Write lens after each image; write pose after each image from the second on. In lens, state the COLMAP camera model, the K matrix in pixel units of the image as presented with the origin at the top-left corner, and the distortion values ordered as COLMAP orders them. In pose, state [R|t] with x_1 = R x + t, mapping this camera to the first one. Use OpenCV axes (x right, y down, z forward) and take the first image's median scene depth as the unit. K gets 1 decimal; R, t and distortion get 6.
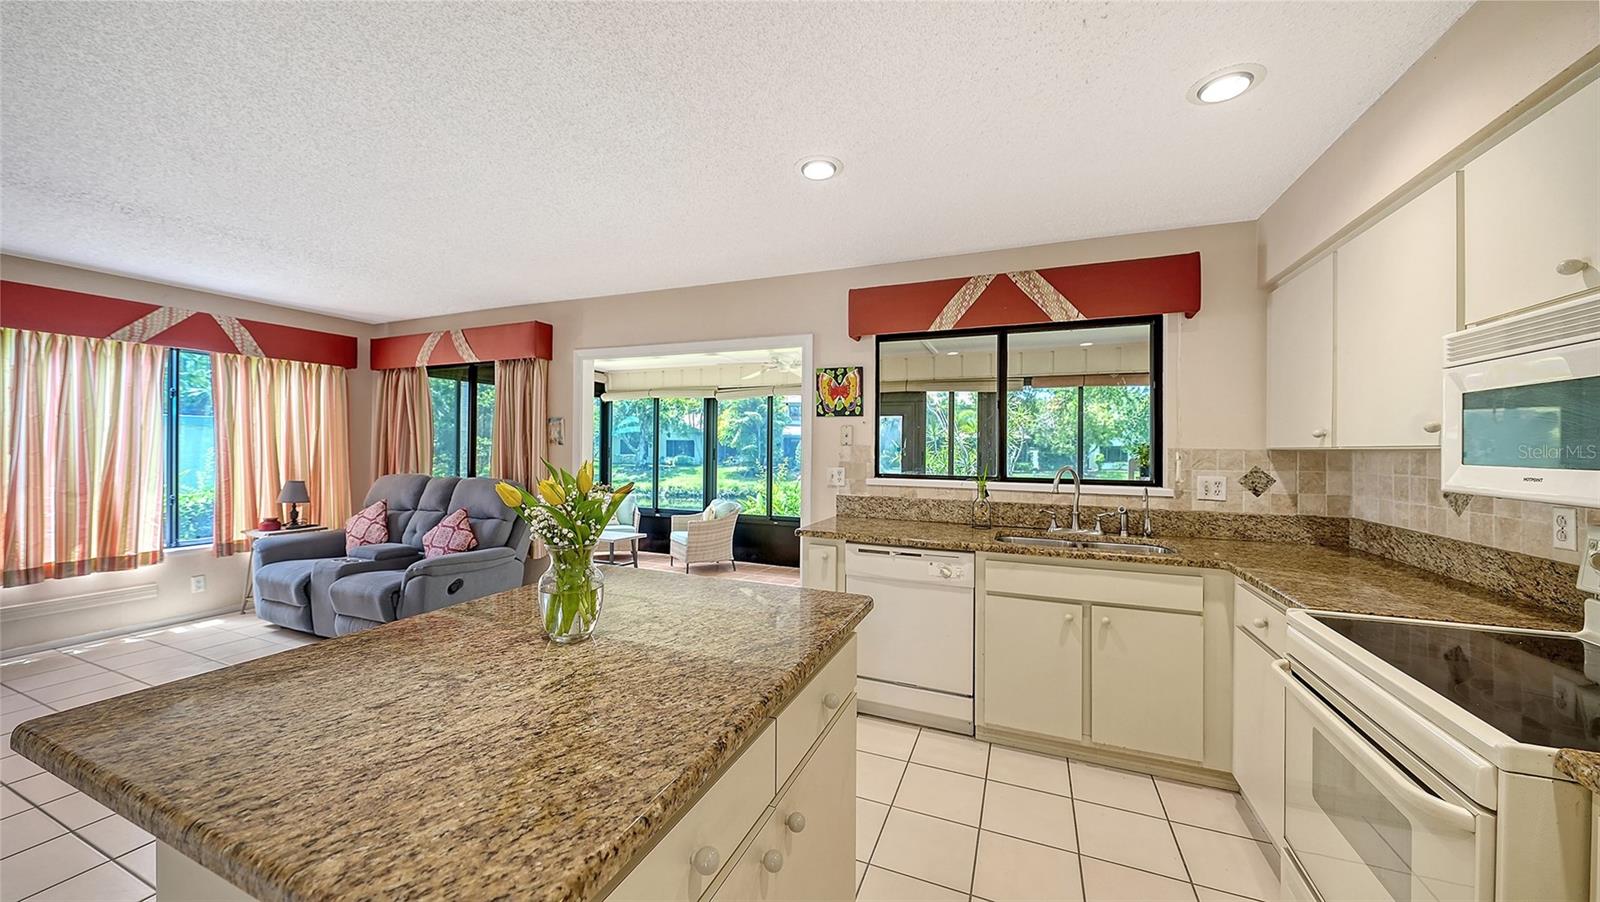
lens RADIAL K [[545.8, 0, 804.2], [0, 545.8, 448.6], [0, 0, 1]] dist [-0.004002, -0.000851]
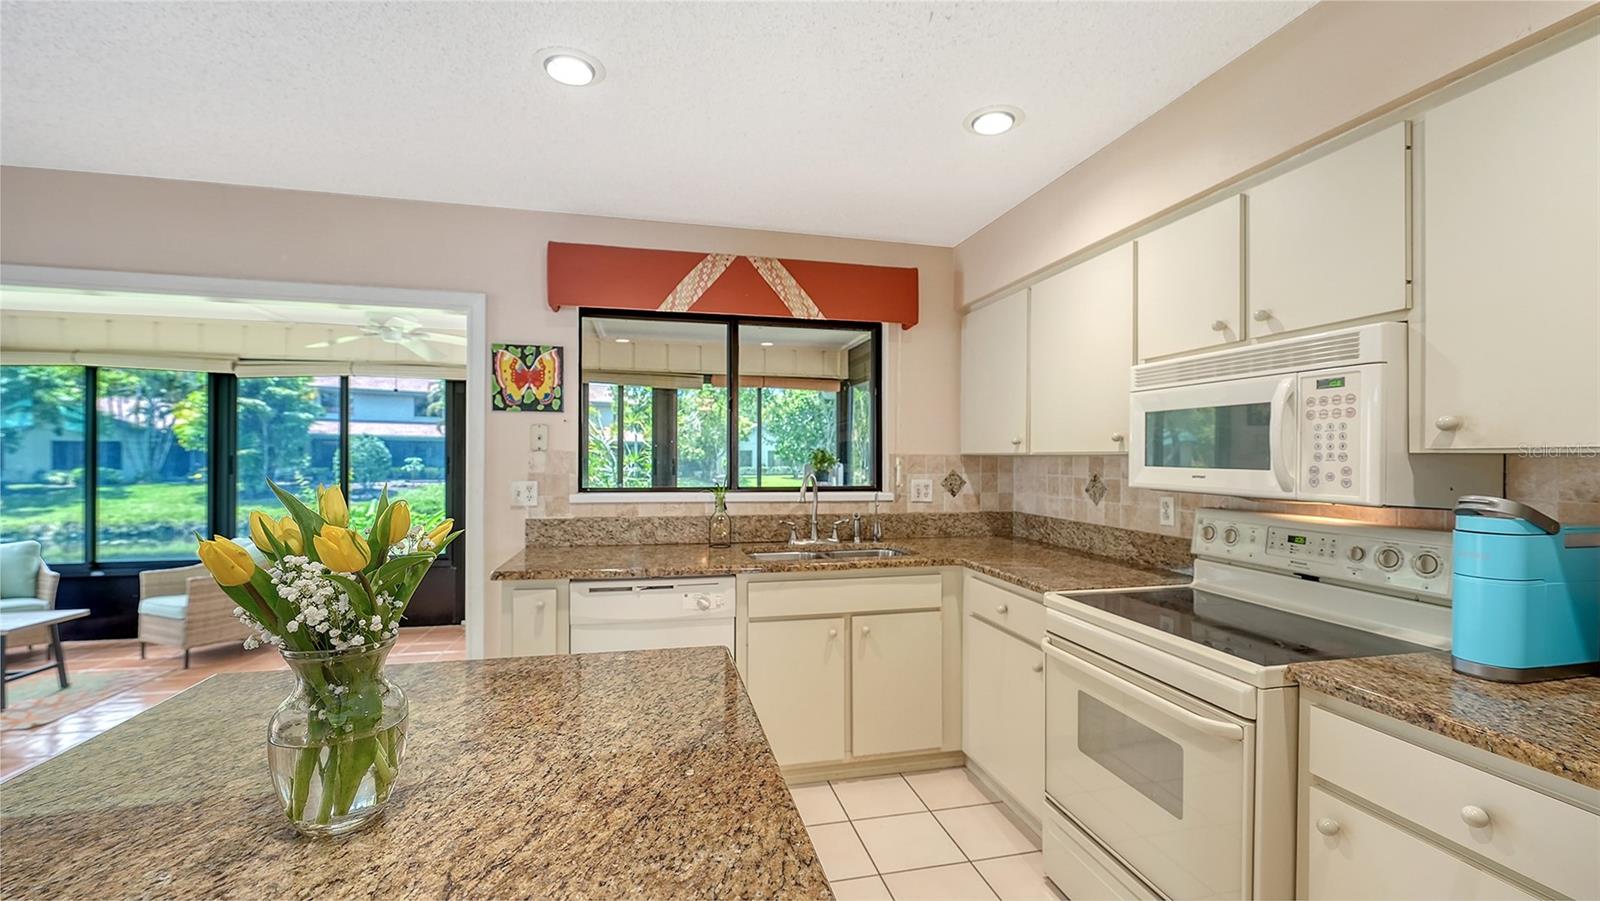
lens RADIAL K [[648.1, 0, 796.8], [0, 648.1, 457.3], [0, 0, 1]] dist [-0.006800, -0.000277]
pose [[0.814692, -0.006694, 0.579855, -0.157765], [0.003353, 0.999971, 0.006833, -0.002665], [-0.579884, -0.003623, 0.814691, 0.087843]]
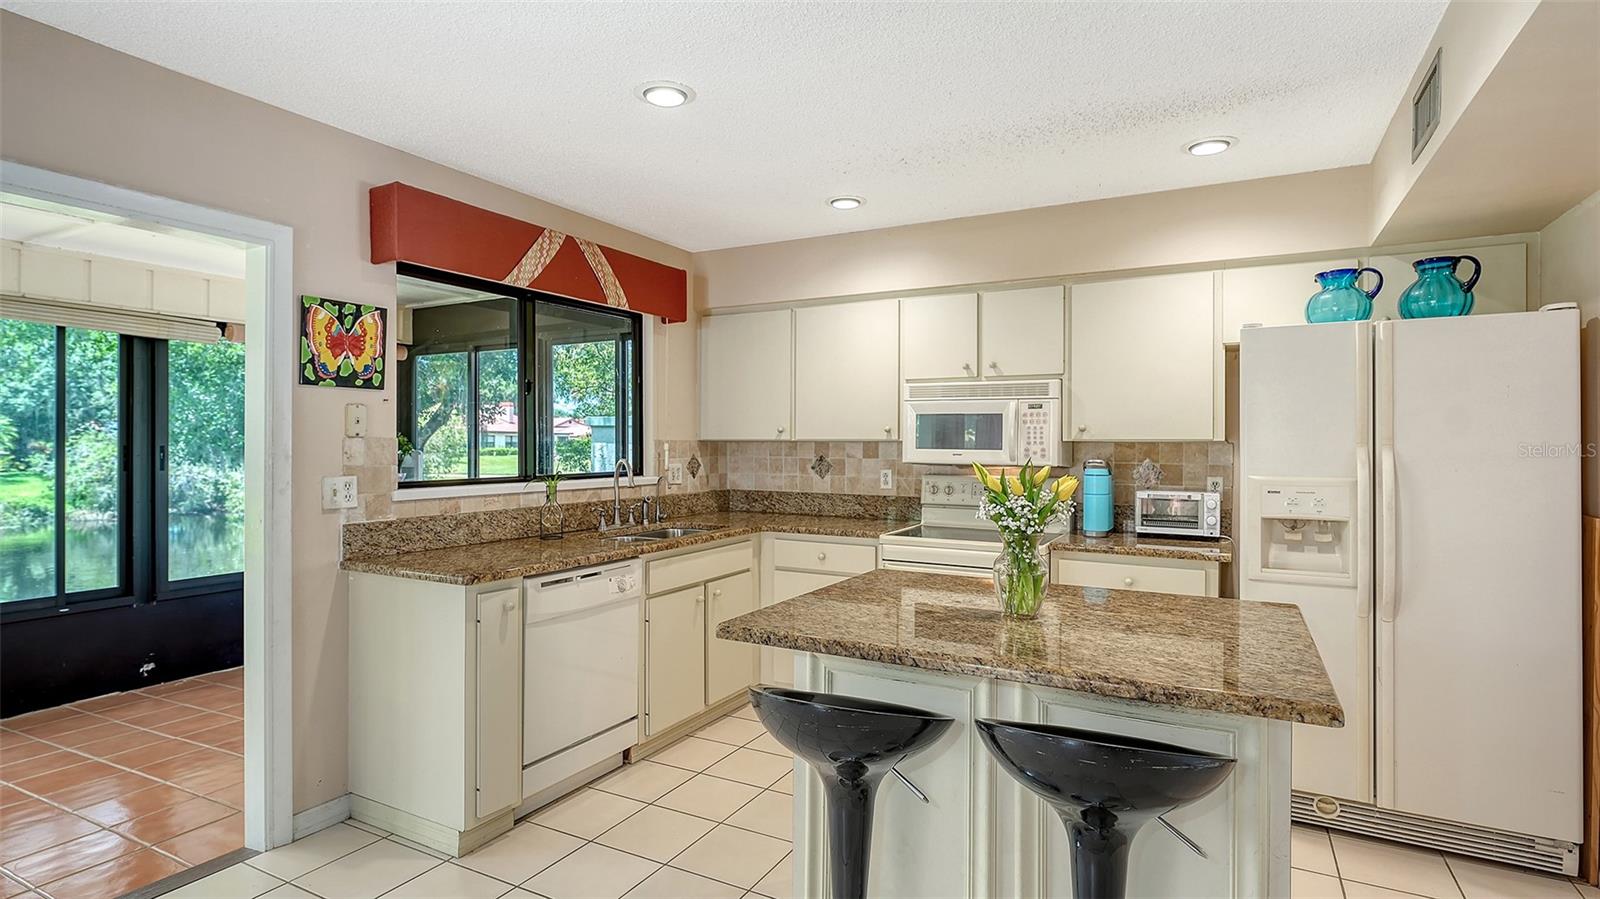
lens RADIAL K [[821.2, 0, 791.1], [0, 821.2, 444.4], [0, 0, 1]] dist [-0.000130, 0.000391]
pose [[0.100729, -0.013735, 0.994819, -0.803354], [-0.001434, 0.999902, 0.013950, -0.012776], [-0.994913, -0.002832, 0.100699, 0.480061]]
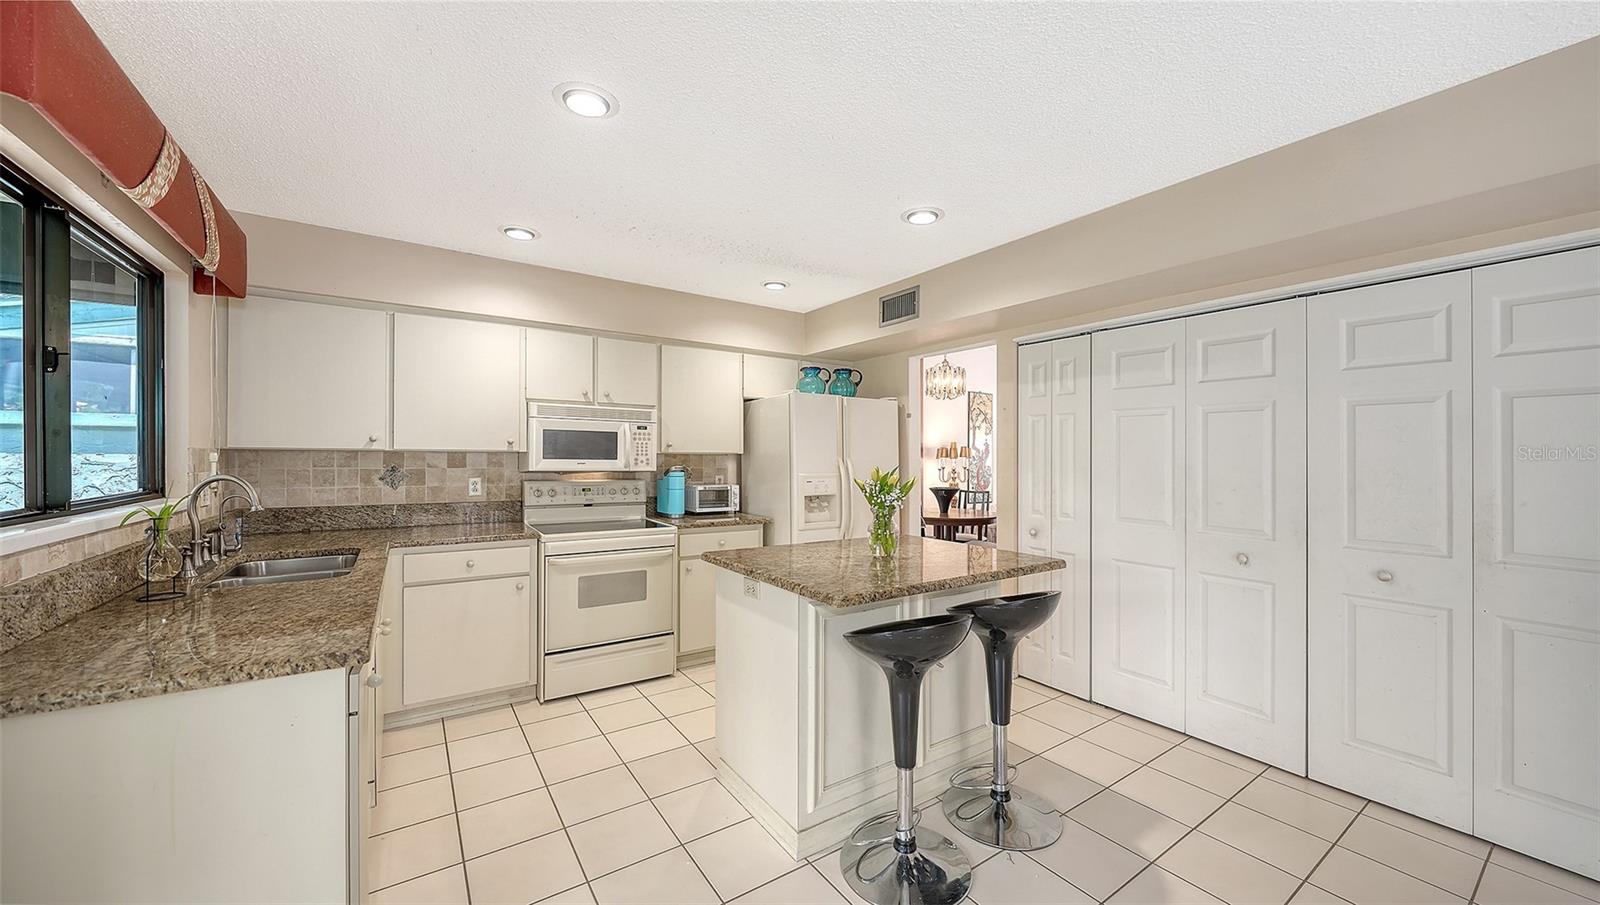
lens RADIAL K [[594.6, 0, 813.1], [0, 594.6, 449.2], [0, 0, 1]] dist [0.001310, -0.000230]
pose [[-0.854459, -0.014049, 0.519329, -0.487748], [-0.019509, 0.999797, -0.005050, -0.009935], [-0.519153, -0.014447, -0.854559, 1.092334]]
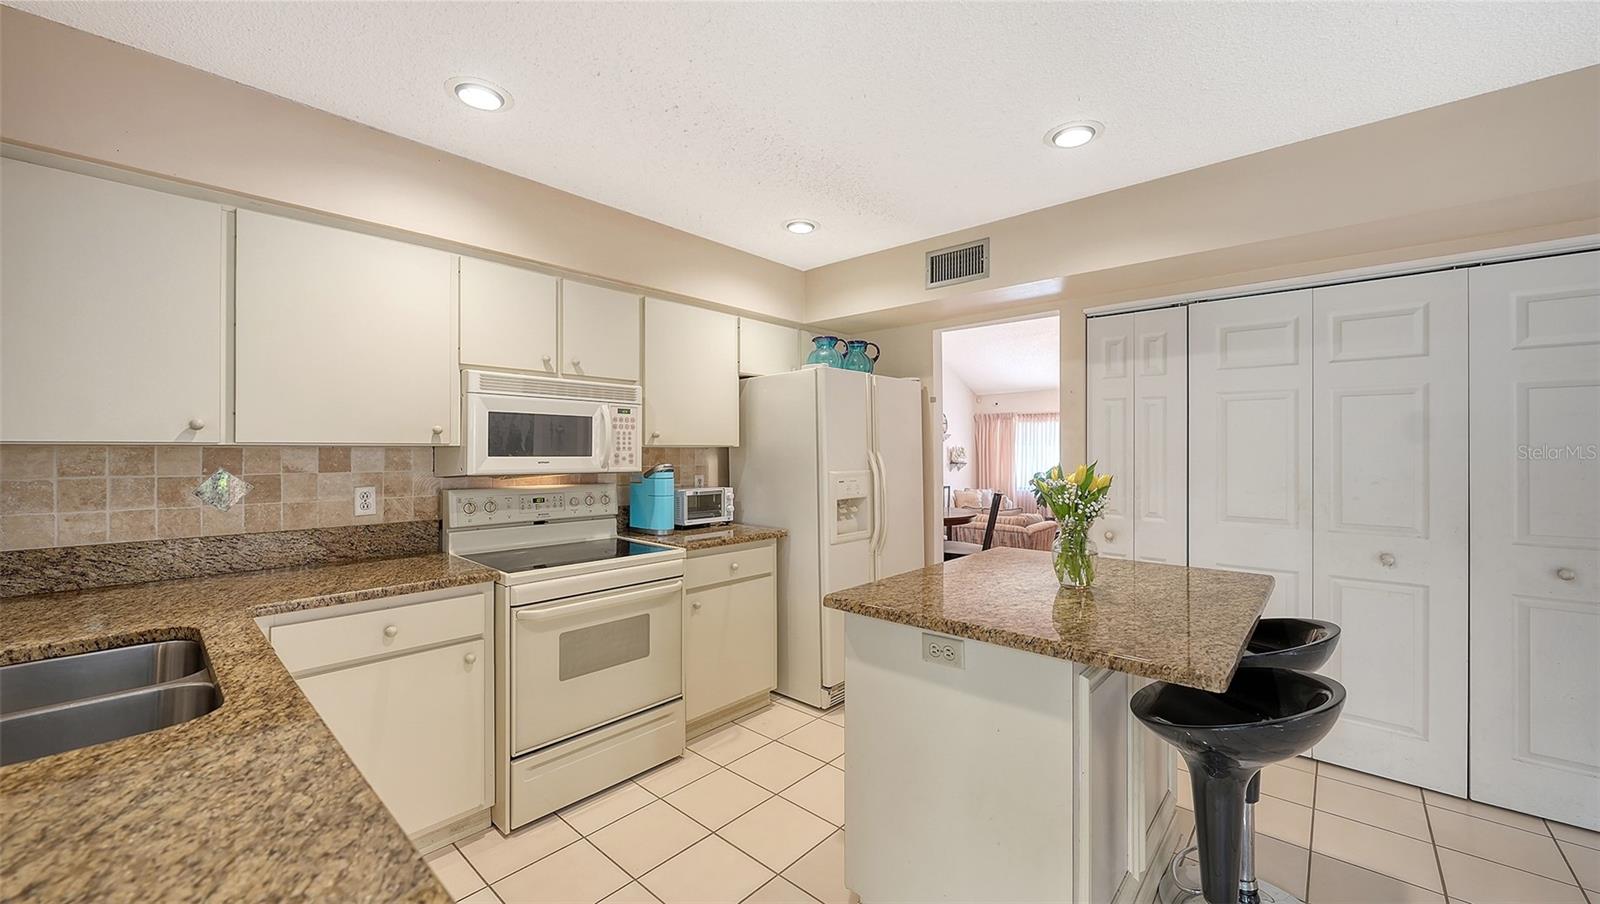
lens RADIAL K [[623.7, 0, 817.9], [0, 623.7, 440.0], [0, 0, 1]] dist [-0.002641, 0.000116]
pose [[-0.955555, -0.008841, 0.294682, -0.098699], [-0.012684, 0.999858, -0.011132, -0.004396], [-0.294541, -0.014375, -0.955531, 1.019169]]
